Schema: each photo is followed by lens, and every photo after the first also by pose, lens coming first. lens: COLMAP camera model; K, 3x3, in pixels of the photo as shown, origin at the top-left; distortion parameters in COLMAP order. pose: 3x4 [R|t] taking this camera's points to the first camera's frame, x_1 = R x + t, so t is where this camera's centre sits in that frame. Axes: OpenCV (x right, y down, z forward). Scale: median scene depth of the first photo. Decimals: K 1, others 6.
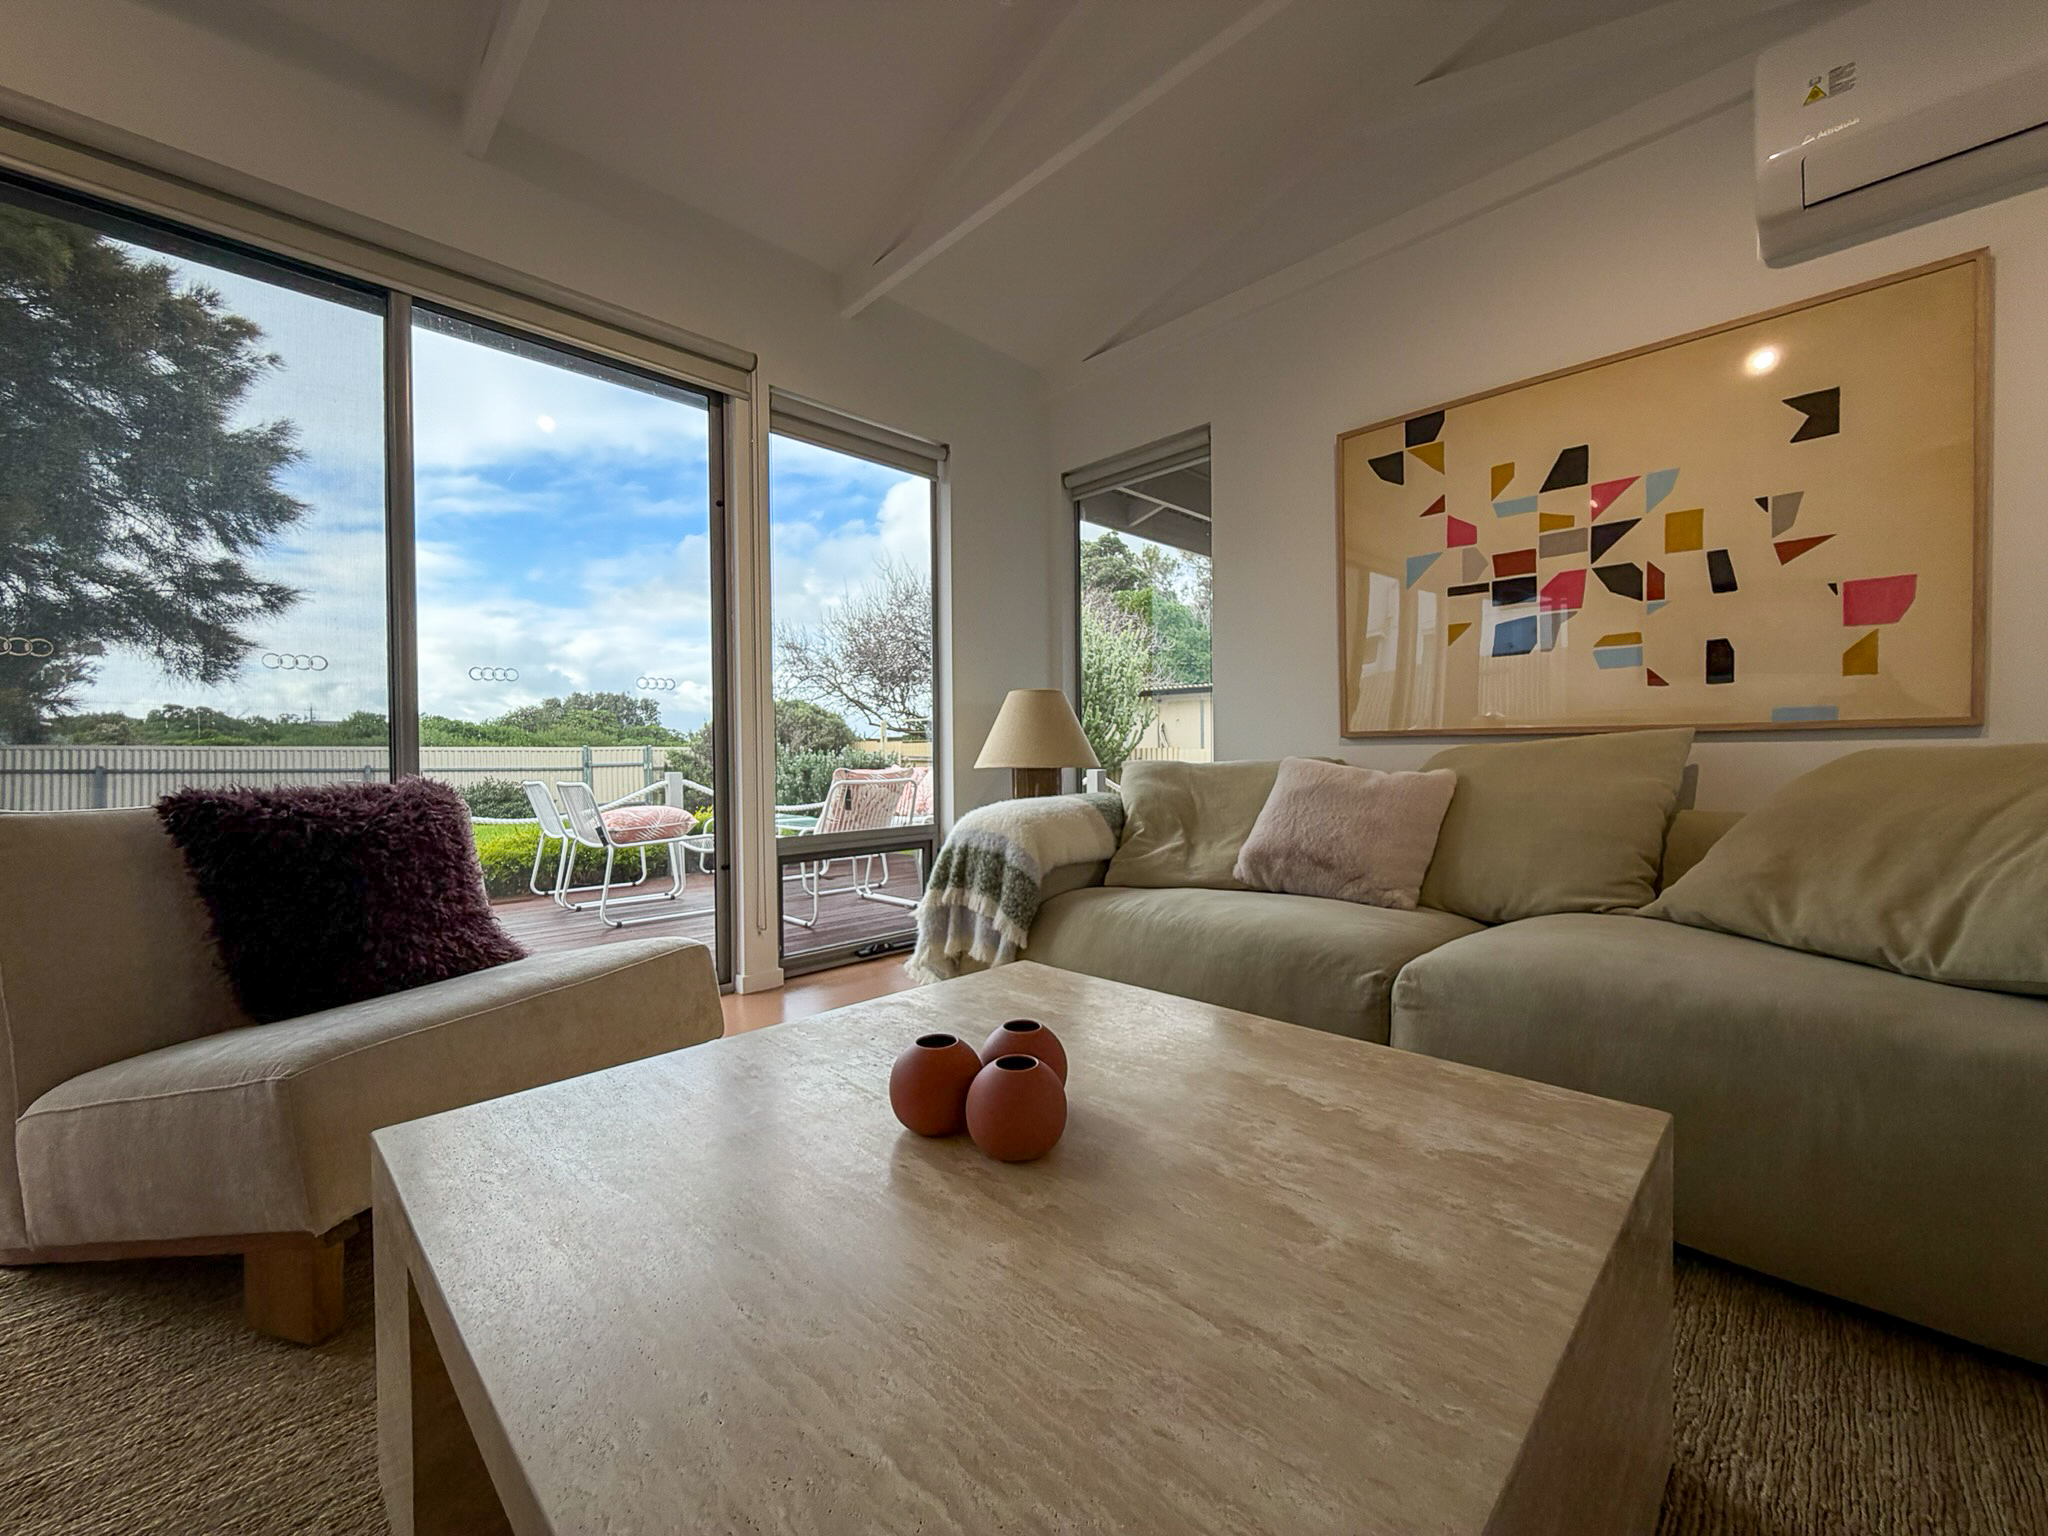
lens RADIAL K [[818.2, 0, 1031.2], [0, 818.2, 767.3], [0, 0, 1]] dist [-0.001447, 0.000561]
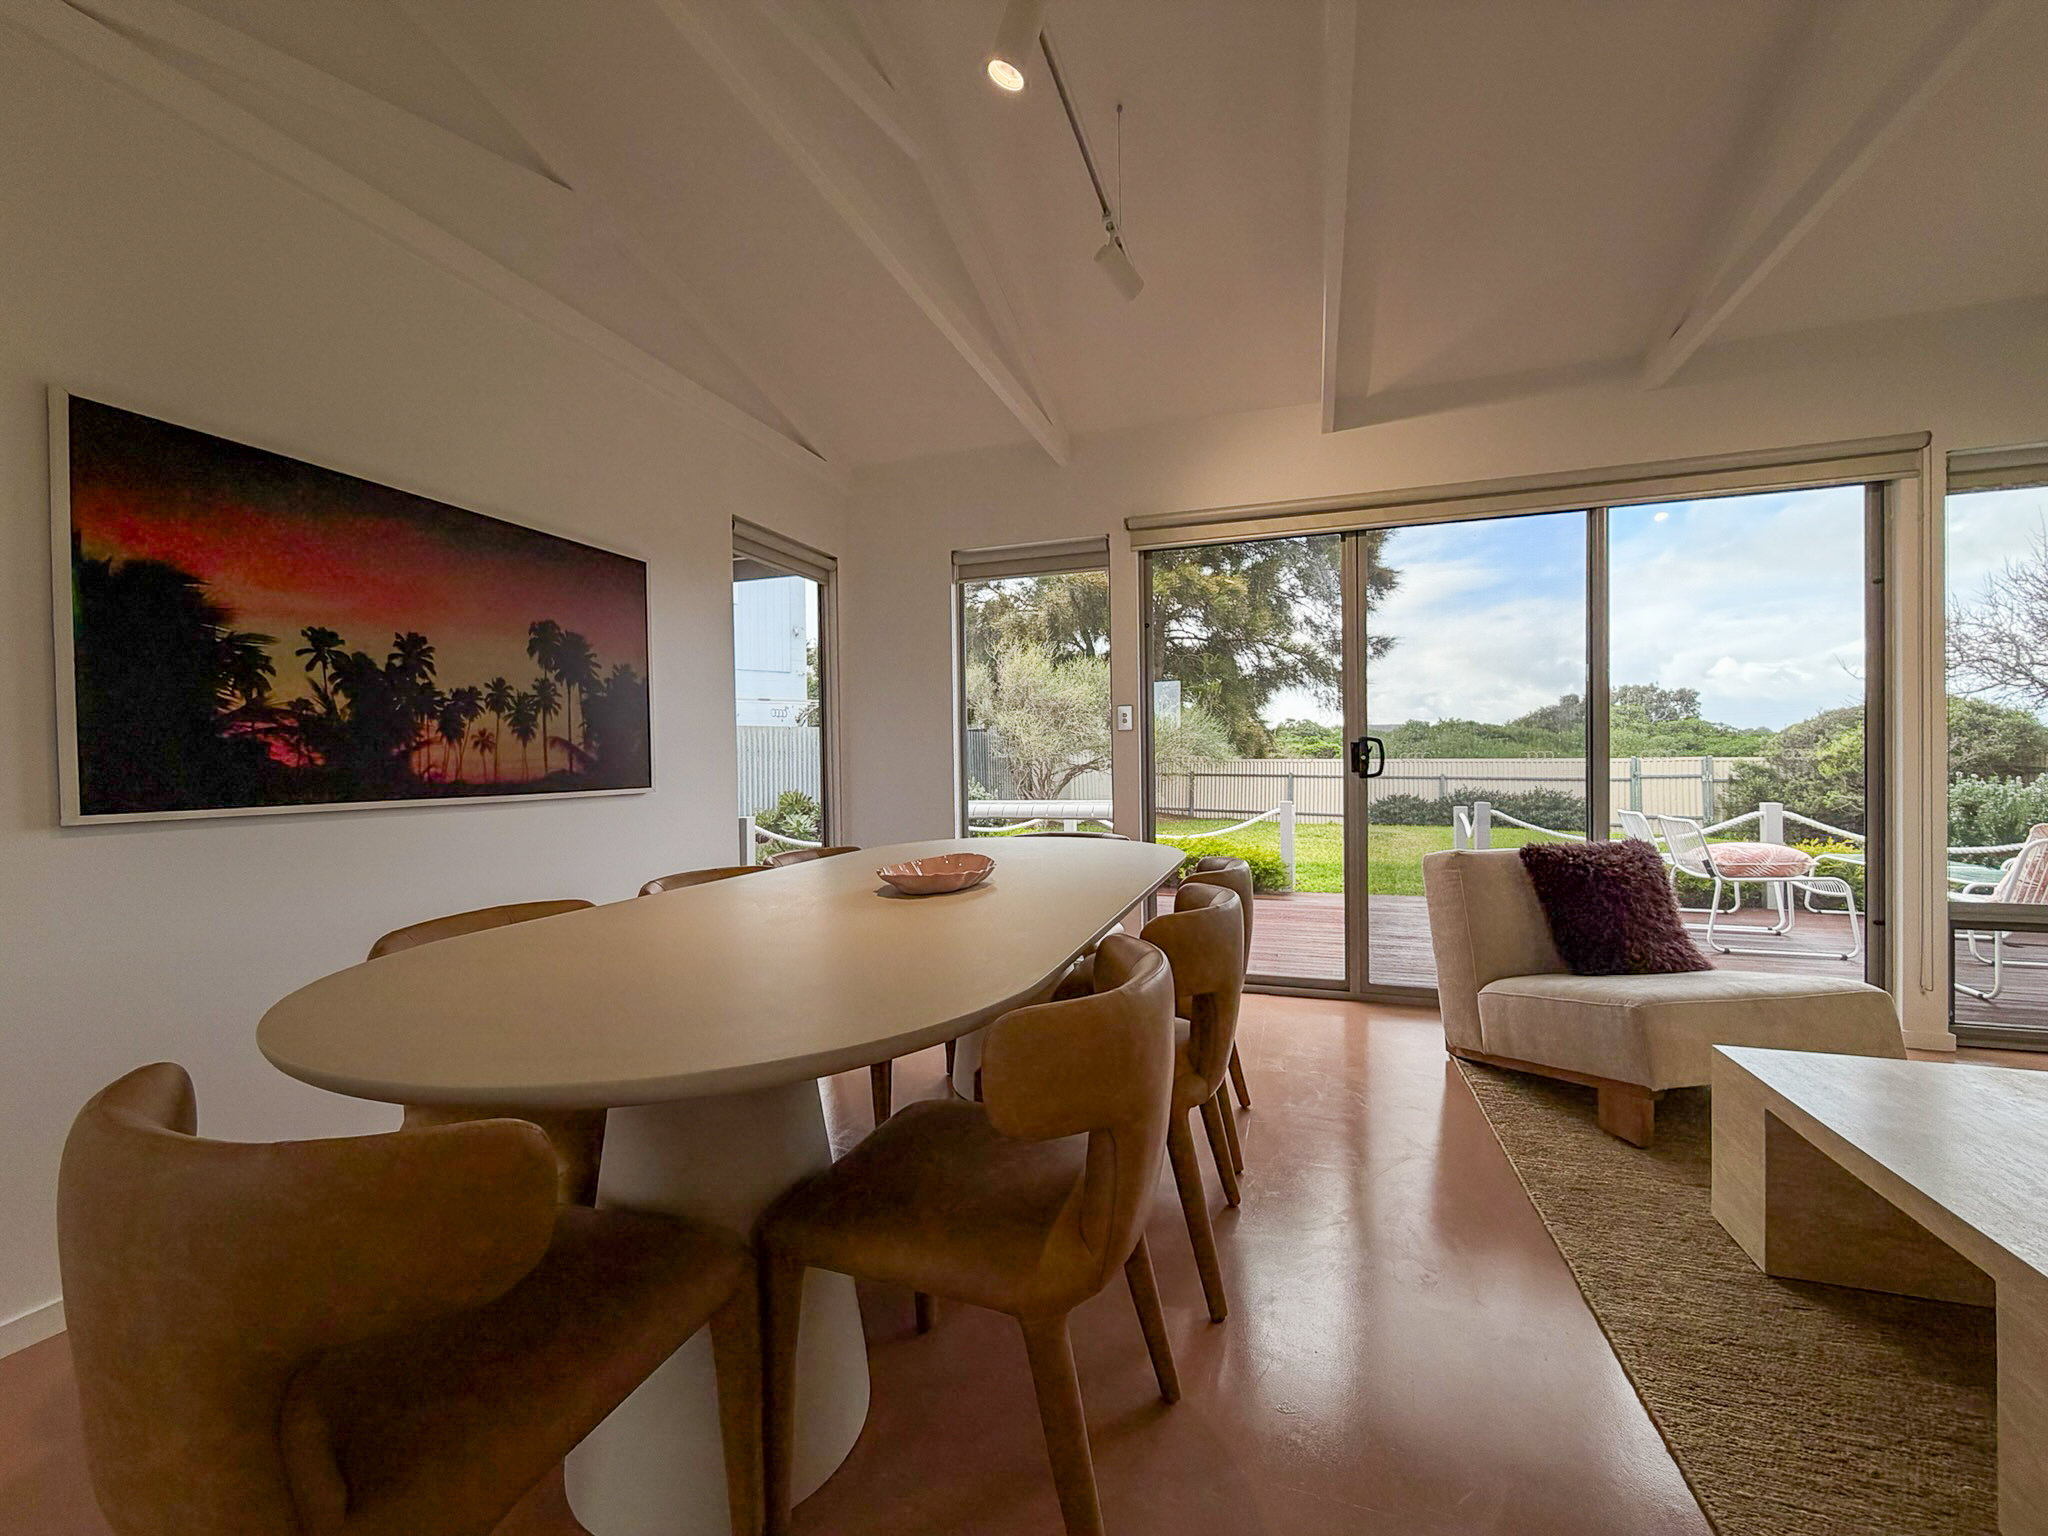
lens RADIAL K [[818.2, 0, 1028.5], [0, 818.2, 767.6], [0, 0, 1]] dist [-0.001447, 0.000561]
pose [[0.445223, 0.012621, -0.895331, 0.080254], [-0.006679, 0.999920, 0.010773, -0.081216], [0.895395, 0.001184, 0.445271, -0.450222]]
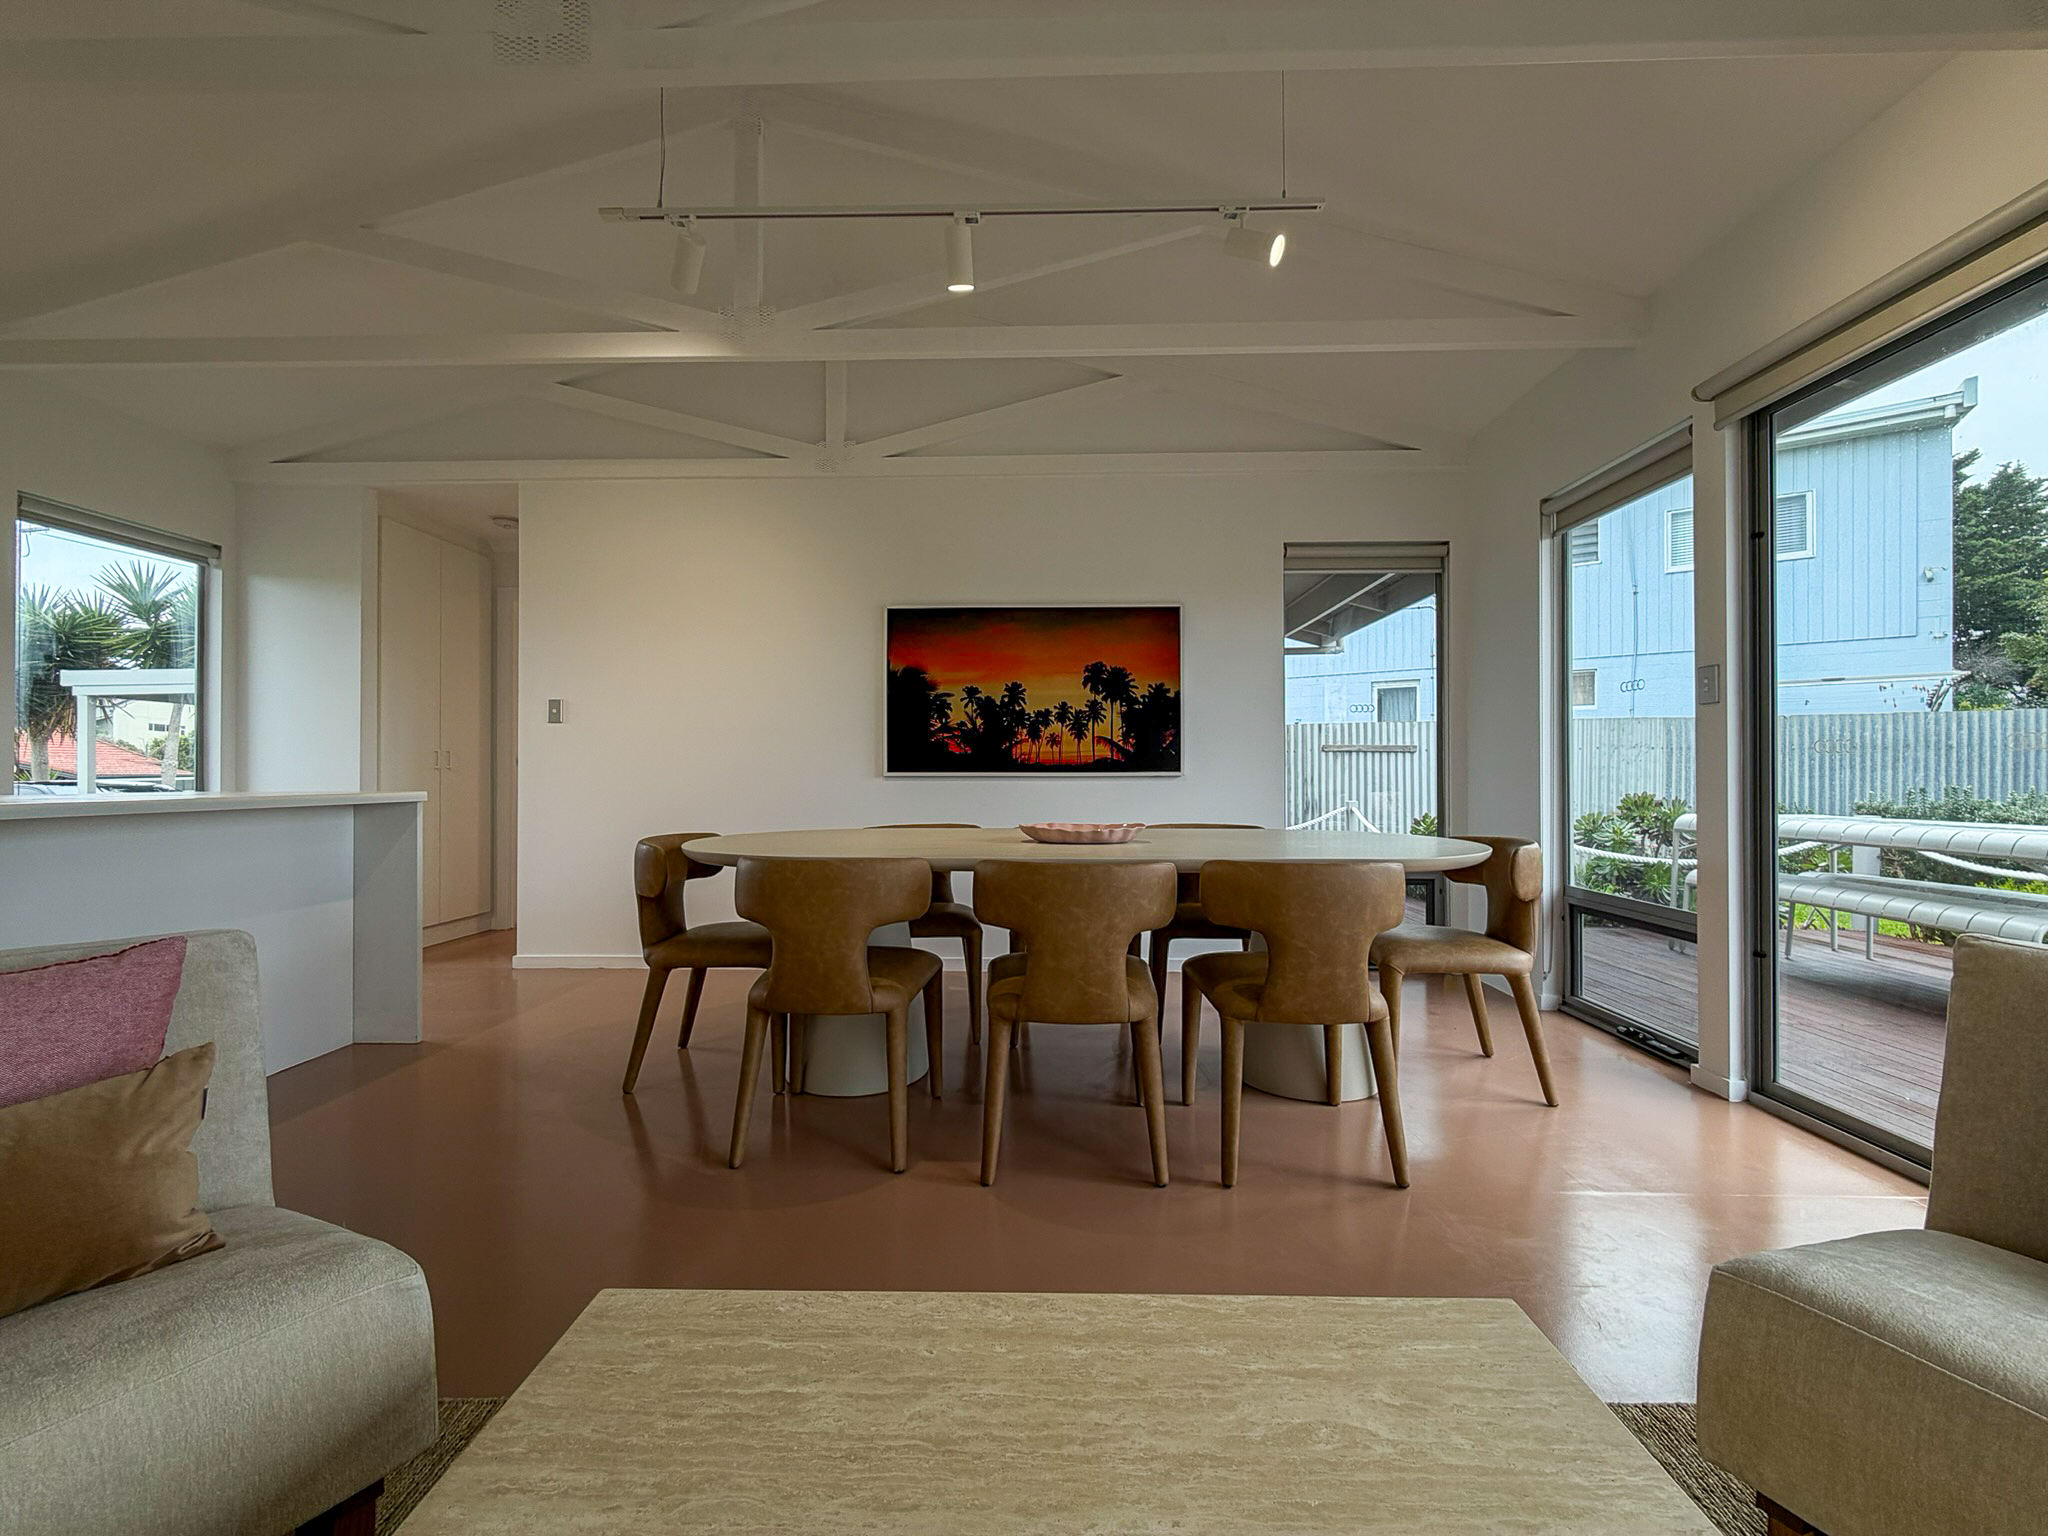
lens RADIAL K [[818.2, 0, 1027.5], [0, 818.2, 767.0], [0, 0, 1]] dist [-0.001447, 0.000561]
pose [[-0.724911, 0.006036, -0.688816, 0.100327], [-0.005174, 0.999886, 0.014207, -0.069021], [0.688823, 0.013863, -0.724797, 0.407772]]
